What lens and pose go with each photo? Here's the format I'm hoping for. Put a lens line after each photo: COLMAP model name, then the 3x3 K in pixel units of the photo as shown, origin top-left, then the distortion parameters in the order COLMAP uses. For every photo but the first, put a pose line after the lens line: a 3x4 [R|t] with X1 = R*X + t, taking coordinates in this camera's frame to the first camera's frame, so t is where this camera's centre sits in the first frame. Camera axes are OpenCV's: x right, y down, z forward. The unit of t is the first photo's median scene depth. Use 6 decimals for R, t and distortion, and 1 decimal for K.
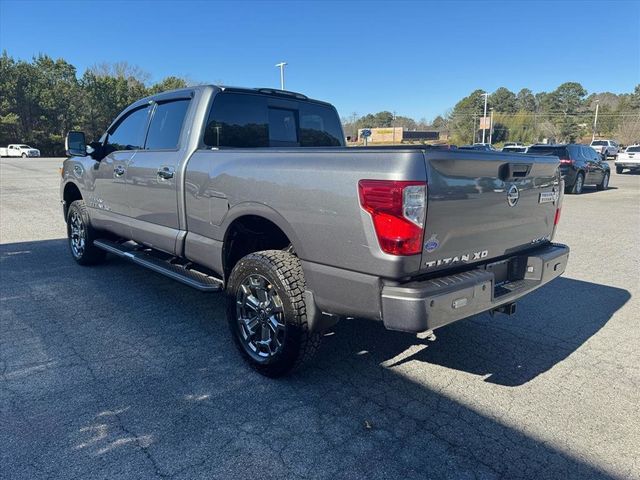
lens RADIAL K [[458.0, 0, 321.6], [0, 458.0, 243.3], [0, 0, 1]] dist [0.035811, -0.036737]
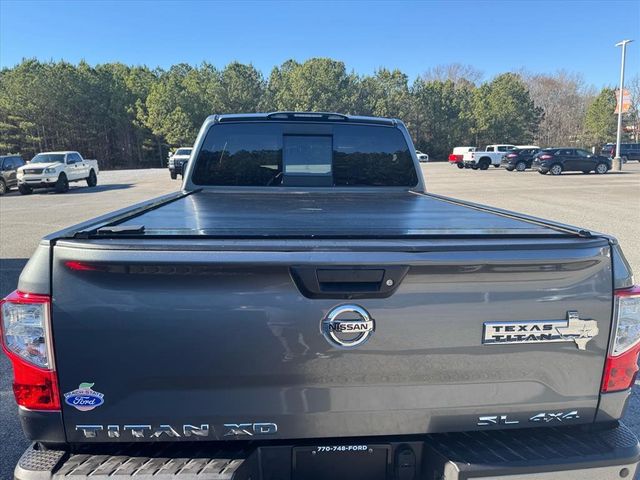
lens RADIAL K [[487.8, 0, 318.8], [0, 487.8, 233.9], [0, 0, 1]] dist [0.050663, -0.065864]
pose [[0.780610, 0.083859, -0.619367, 0.028919], [-0.103355, 0.994635, 0.004407, -0.008227], [0.616413, 0.060575, 0.785089, 0.023155]]
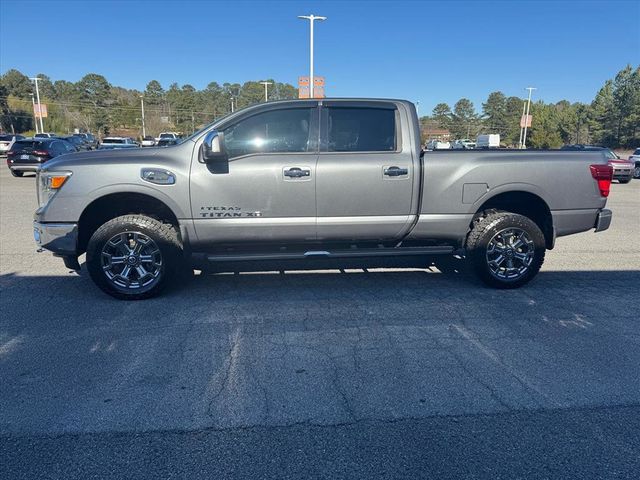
lens RADIAL K [[458.0, 0, 322.8], [0, 458.0, 245.3], [0, 0, 1]] dist [0.035811, -0.036737]
pose [[0.569631, -0.174472, 0.803169, -0.084824], [0.154837, 0.982492, 0.103611, -0.006629], [-0.807184, 0.065340, 0.586673, 0.026573]]
